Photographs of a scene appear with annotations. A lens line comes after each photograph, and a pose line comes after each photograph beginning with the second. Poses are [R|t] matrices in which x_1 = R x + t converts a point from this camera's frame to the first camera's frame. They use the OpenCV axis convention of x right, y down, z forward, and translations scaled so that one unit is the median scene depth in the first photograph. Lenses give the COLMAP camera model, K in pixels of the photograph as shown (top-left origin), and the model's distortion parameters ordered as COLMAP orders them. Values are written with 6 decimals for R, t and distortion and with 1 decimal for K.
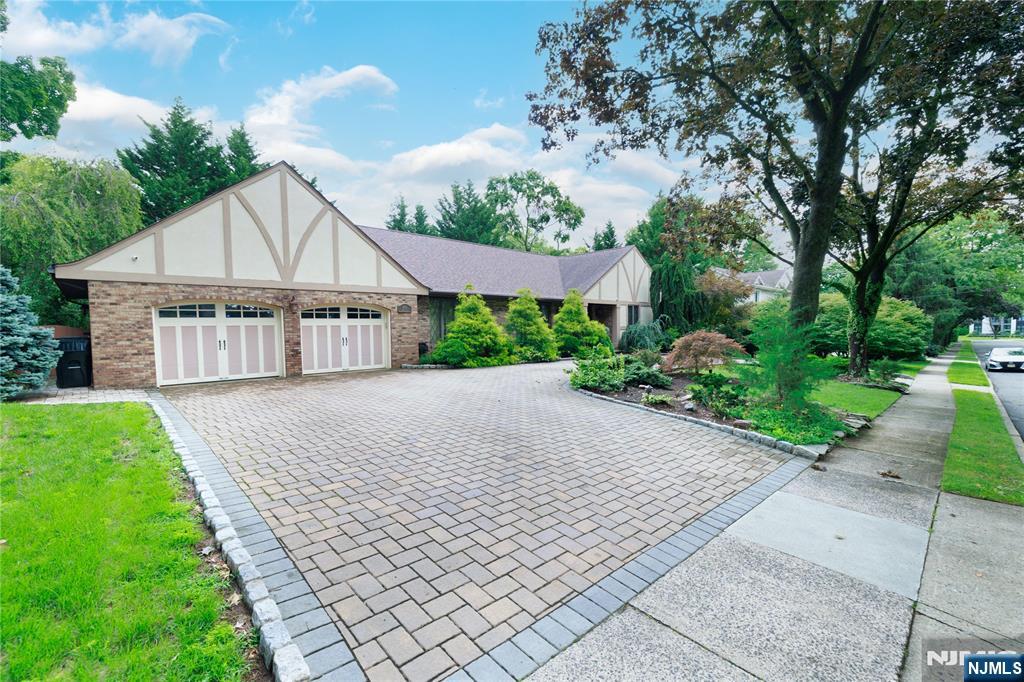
lens RADIAL K [[449.9, 0, 505.0], [0, 449.9, 342.6], [0, 0, 1]] dist [-0.003149, -0.000704]
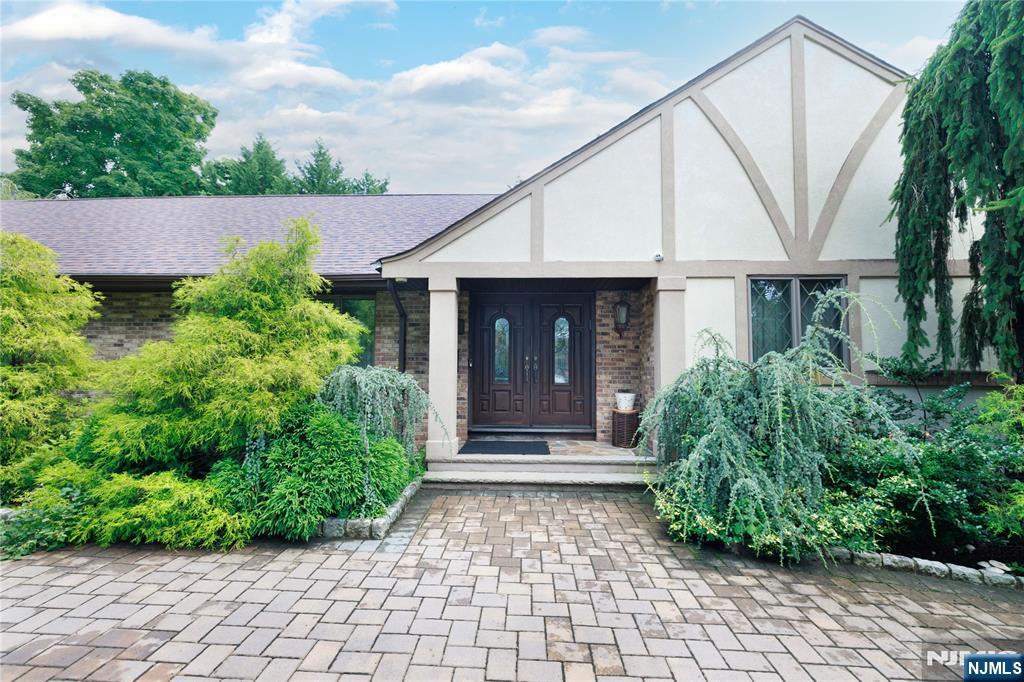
lens RADIAL K [[441.3, 0, 512.0], [0, 441.3, 341.0], [0, 0, 1]] dist [-0.001109, -0.000390]
pose [[0.714440, -0.026700, -0.699187, 0.668449], [-0.035112, 0.996645, -0.073937, -0.061364], [0.698815, 0.077374, 0.711105, 1.480865]]
